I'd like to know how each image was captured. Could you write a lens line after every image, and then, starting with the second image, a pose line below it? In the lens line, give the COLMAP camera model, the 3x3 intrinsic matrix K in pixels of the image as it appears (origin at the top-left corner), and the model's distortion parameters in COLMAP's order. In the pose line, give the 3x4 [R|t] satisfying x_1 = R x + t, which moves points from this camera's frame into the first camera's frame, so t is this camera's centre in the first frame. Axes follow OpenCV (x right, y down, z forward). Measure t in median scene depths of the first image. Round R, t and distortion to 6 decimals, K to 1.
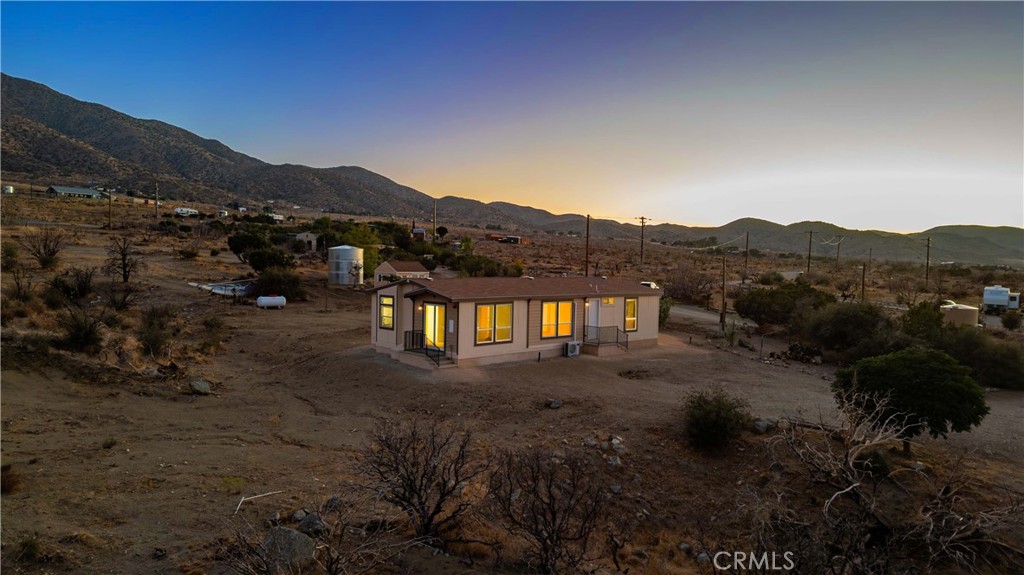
lens RADIAL K [[711.5, 0, 512.0], [0, 711.5, 287.5], [0, 0, 1]] dist [0.094687, -0.071783]
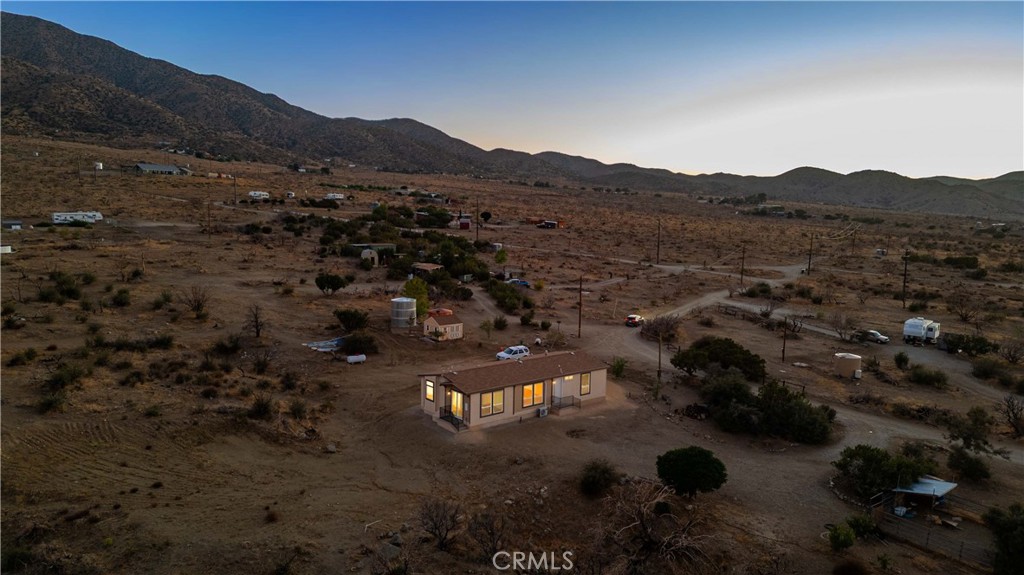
lens RADIAL K [[711.5, 0, 512.0], [0, 711.5, 287.5], [0, 0, 1]] dist [0.094687, -0.071783]
pose [[0.997407, 0.004857, -0.071805, 0.129184], [0.000489, 0.997240, 0.074249, -0.316928], [0.071967, -0.074091, 0.994651, -0.603471]]
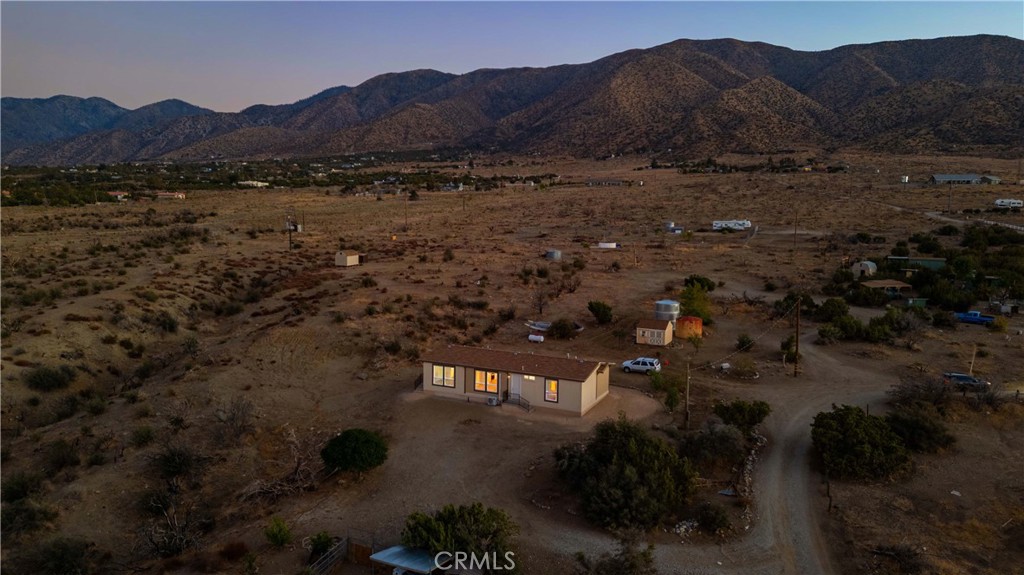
lens RADIAL K [[711.5, 0, 512.0], [0, 711.5, 287.5], [0, 0, 1]] dist [0.094687, -0.071783]
pose [[0.343051, 0.089884, -0.935007, 1.626383], [-0.042313, 0.995879, 0.080211, -0.312029], [0.938363, 0.012046, 0.345440, 0.462663]]
